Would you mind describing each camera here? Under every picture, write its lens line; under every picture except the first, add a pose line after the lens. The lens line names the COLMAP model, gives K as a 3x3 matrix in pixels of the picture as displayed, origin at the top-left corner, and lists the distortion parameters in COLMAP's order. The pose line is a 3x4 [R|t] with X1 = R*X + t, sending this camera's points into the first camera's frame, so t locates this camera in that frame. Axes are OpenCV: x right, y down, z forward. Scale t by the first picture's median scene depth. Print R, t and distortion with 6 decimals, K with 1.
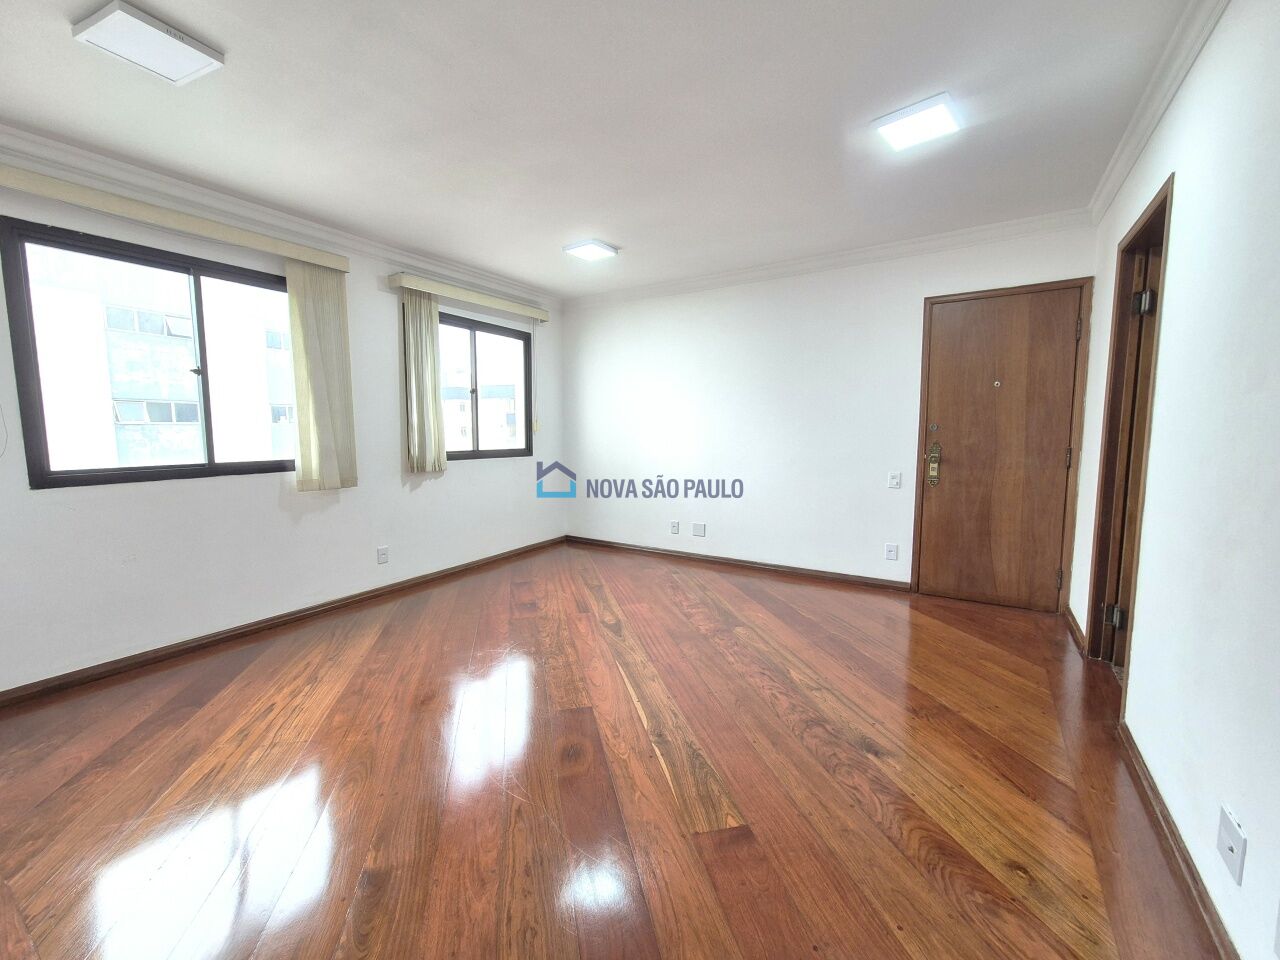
lens RADIAL K [[525.4, 0, 640.0], [0, 525.4, 480.0], [0, 0, 1]] dist [-0.000759, 0.000005]
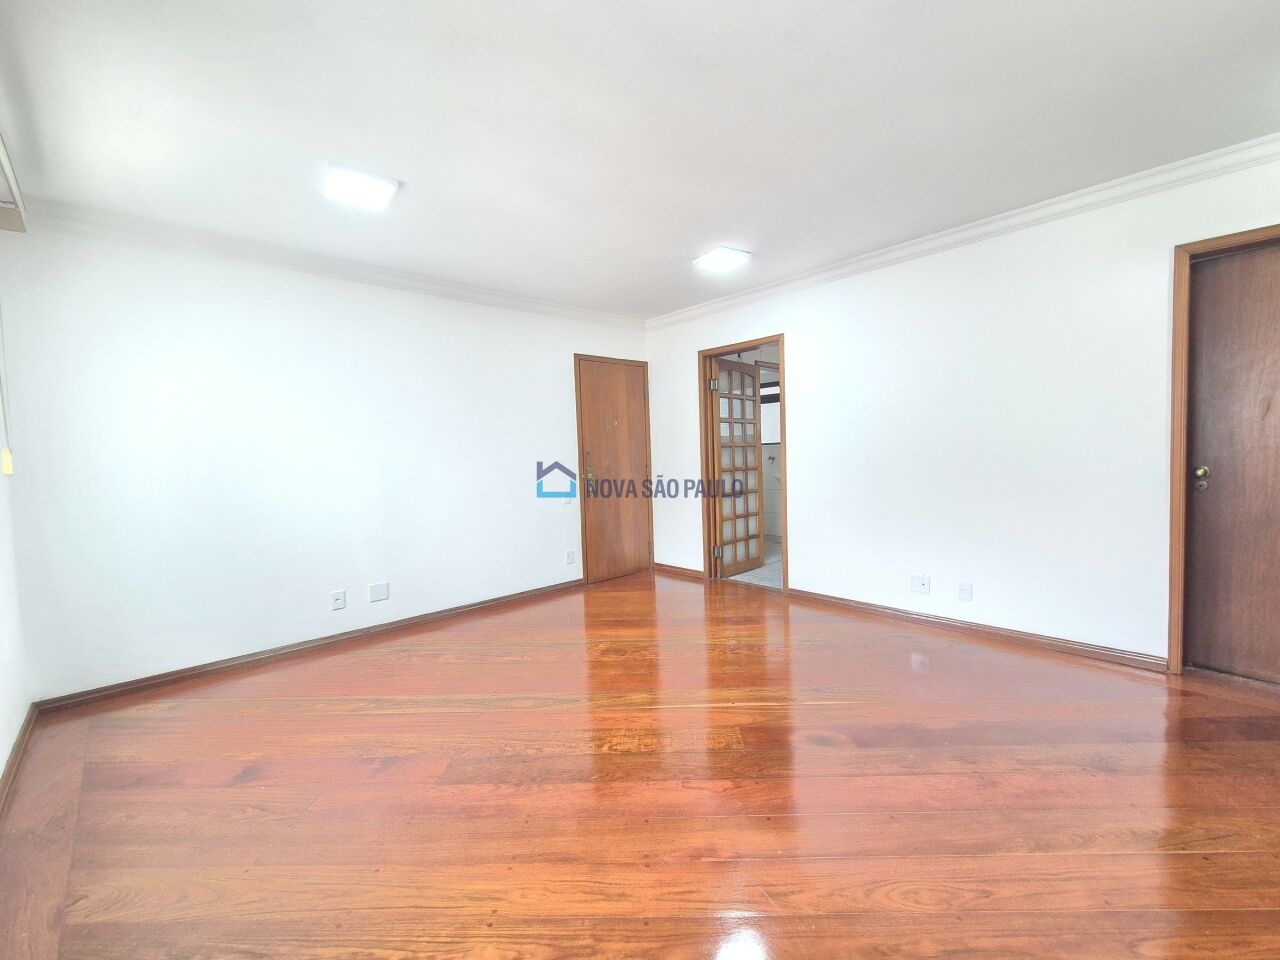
lens RADIAL K [[525.4, 0, 640.0], [0, 525.4, 480.0], [0, 0, 1]] dist [-0.000759, 0.000005]
pose [[0.247322, -0.051134, 0.967583, -0.732631], [0.127602, 0.991628, 0.019788, -0.048256], [-0.960494, 0.118572, 0.251776, 0.600902]]
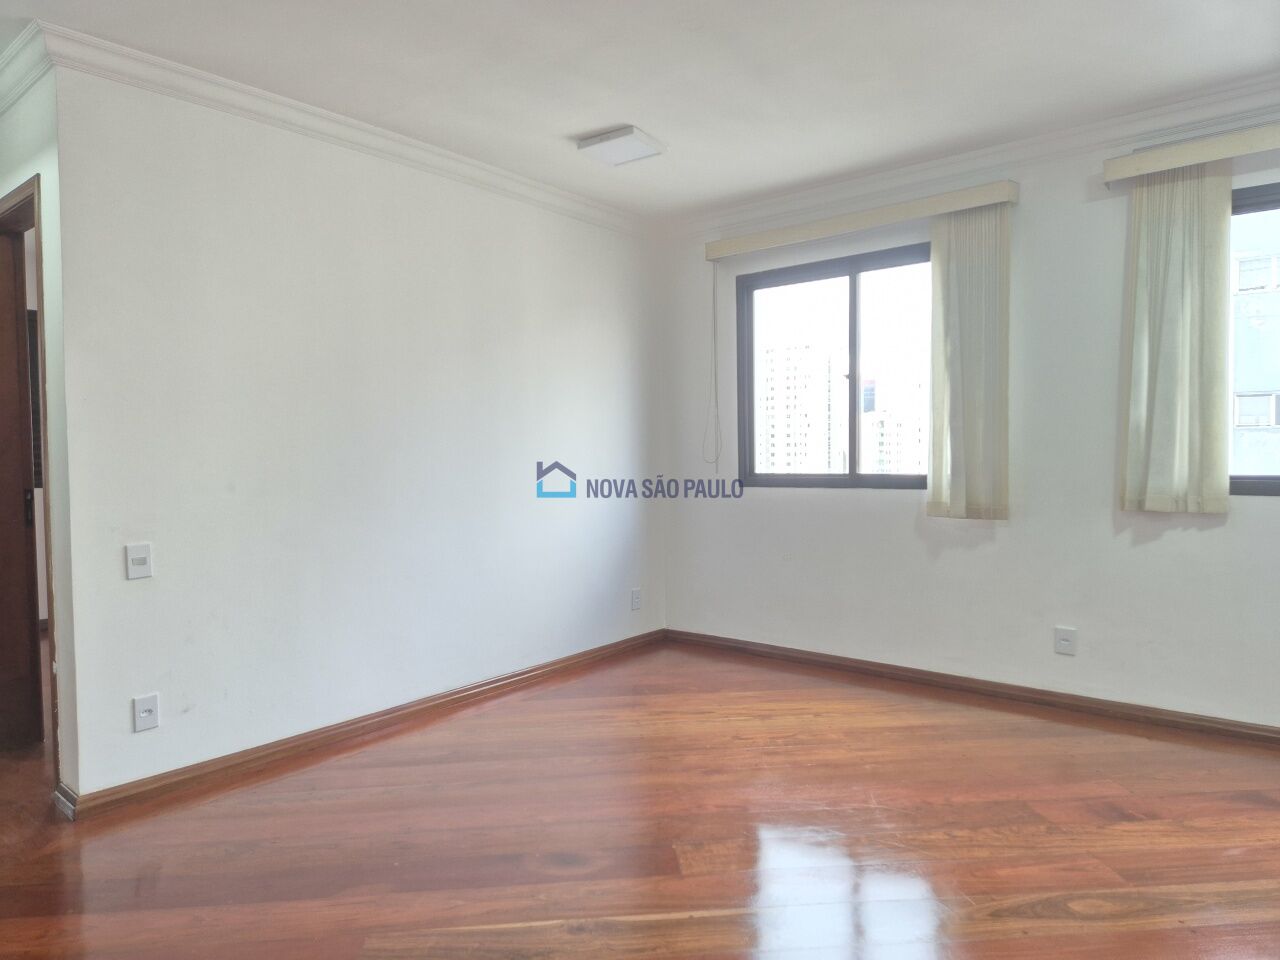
lens RADIAL K [[866.0, 0, 640.0], [0, 866.0, 480.0], [0, 0, 1]] dist [0.040016, -0.000881]
pose [[-0.146417, 0.036983, -0.988531, 0.630515], [-0.084566, 0.995175, 0.049757, -0.055685], [0.985602, 0.090881, -0.142583, 0.721262]]
